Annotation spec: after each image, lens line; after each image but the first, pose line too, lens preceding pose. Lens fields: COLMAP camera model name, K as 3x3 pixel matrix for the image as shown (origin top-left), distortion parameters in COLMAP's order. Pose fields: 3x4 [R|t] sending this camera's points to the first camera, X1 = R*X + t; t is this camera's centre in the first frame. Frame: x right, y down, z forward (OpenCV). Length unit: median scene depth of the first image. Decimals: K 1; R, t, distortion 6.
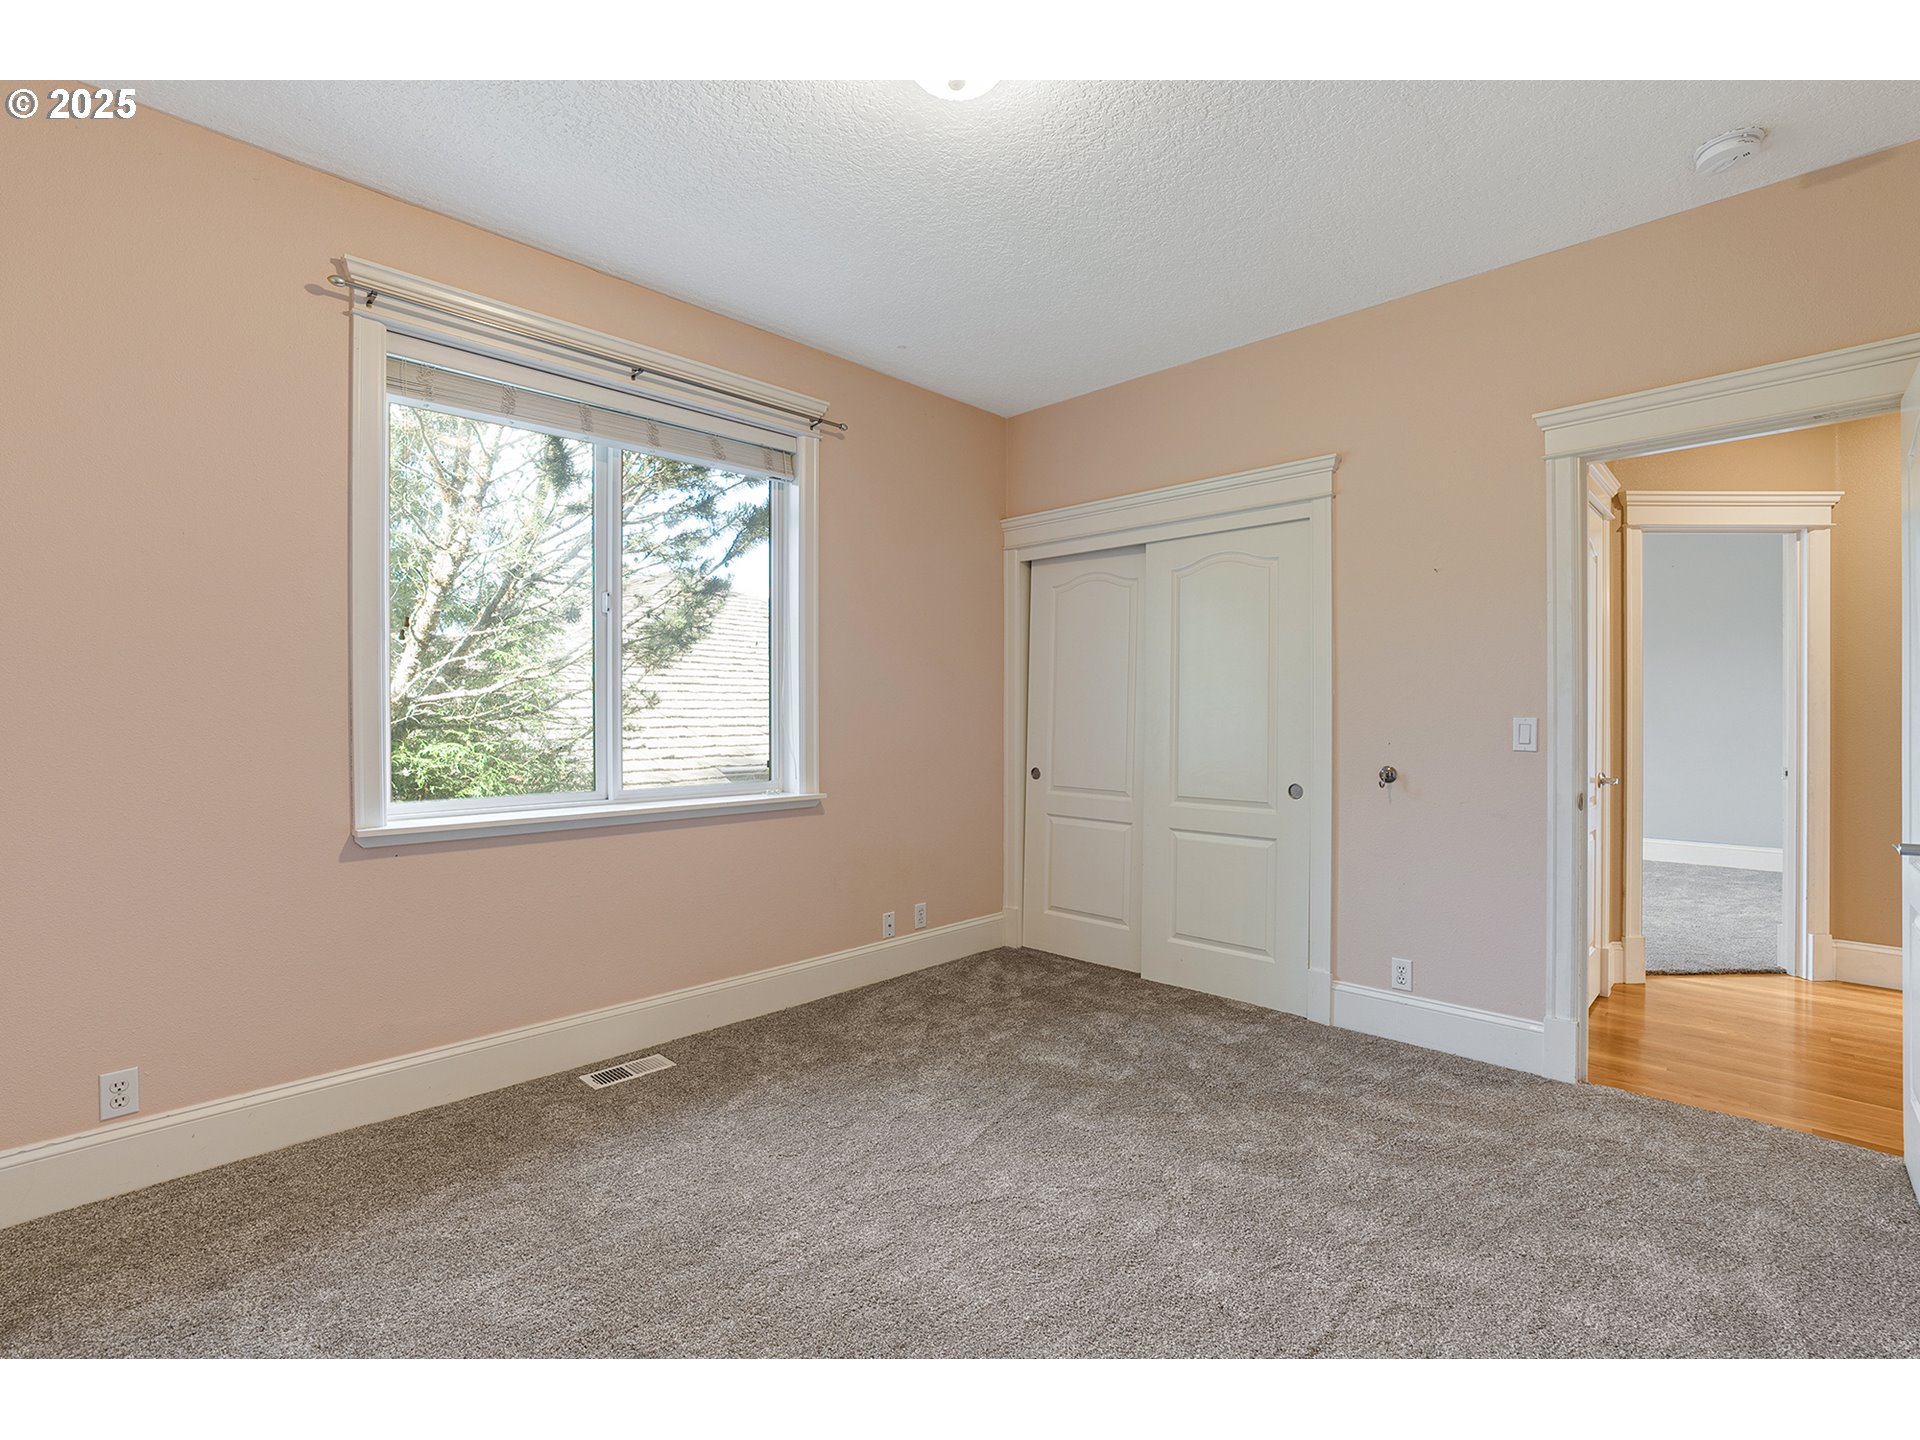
lens RADIAL K [[872.7, 0, 960.9], [0, 872.7, 718.2], [0, 0, 1]] dist [-0.039916, 0.015248]
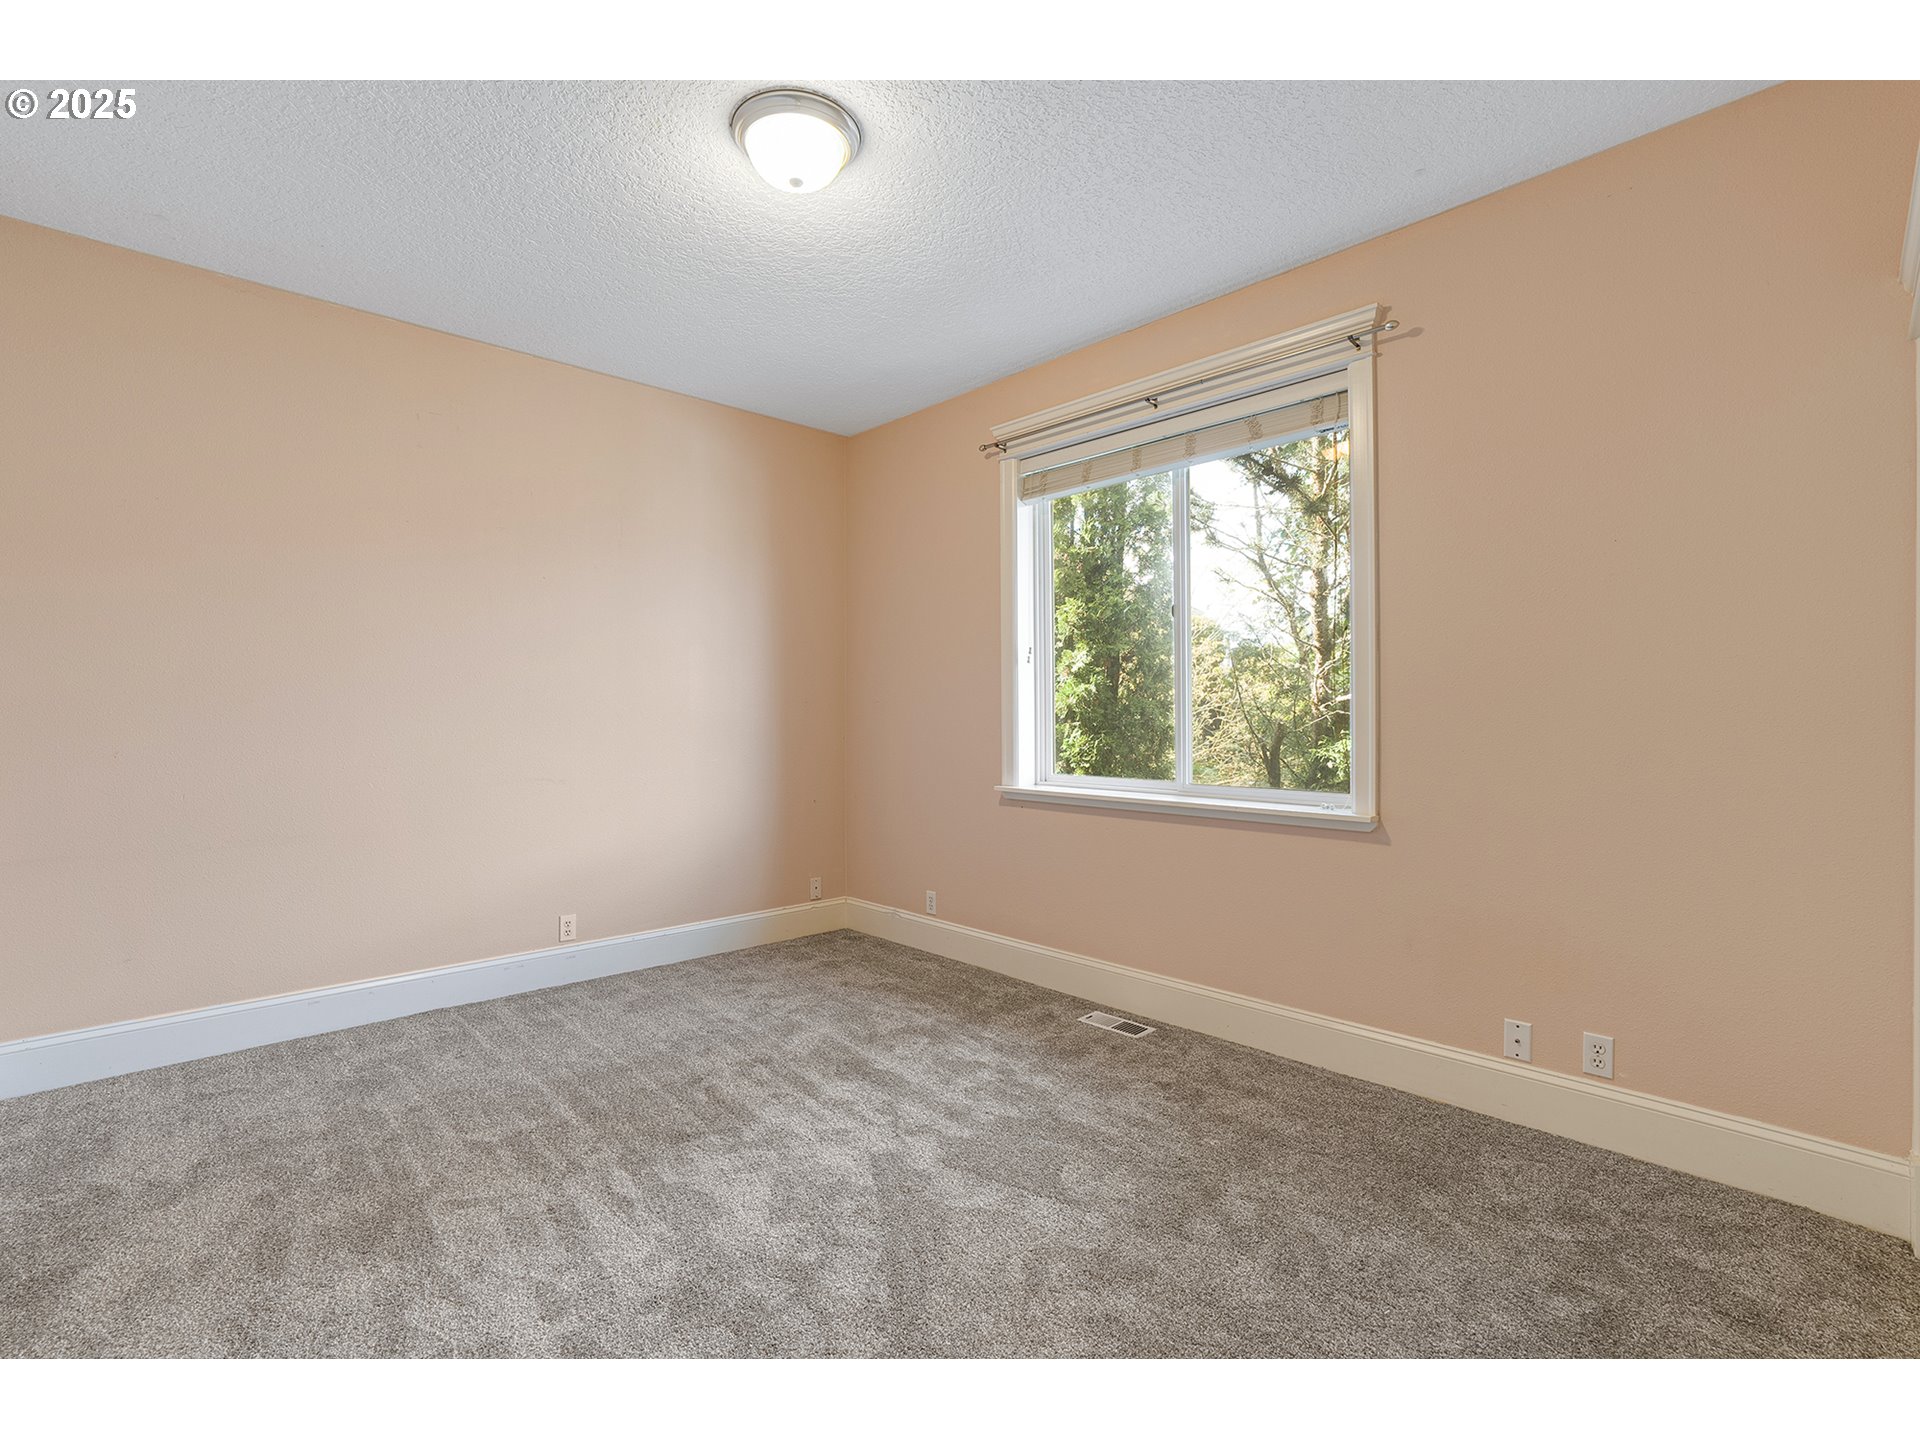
lens RADIAL K [[872.7, 0, 953.6], [0, 872.7, 721.1], [0, 0, 1]] dist [-0.039916, 0.015248]
pose [[-0.036922, 0.003629, -0.999312, 0.732570], [-0.009222, 0.999950, 0.003973, 0.004618], [0.999276, 0.009362, -0.036887, 0.784636]]
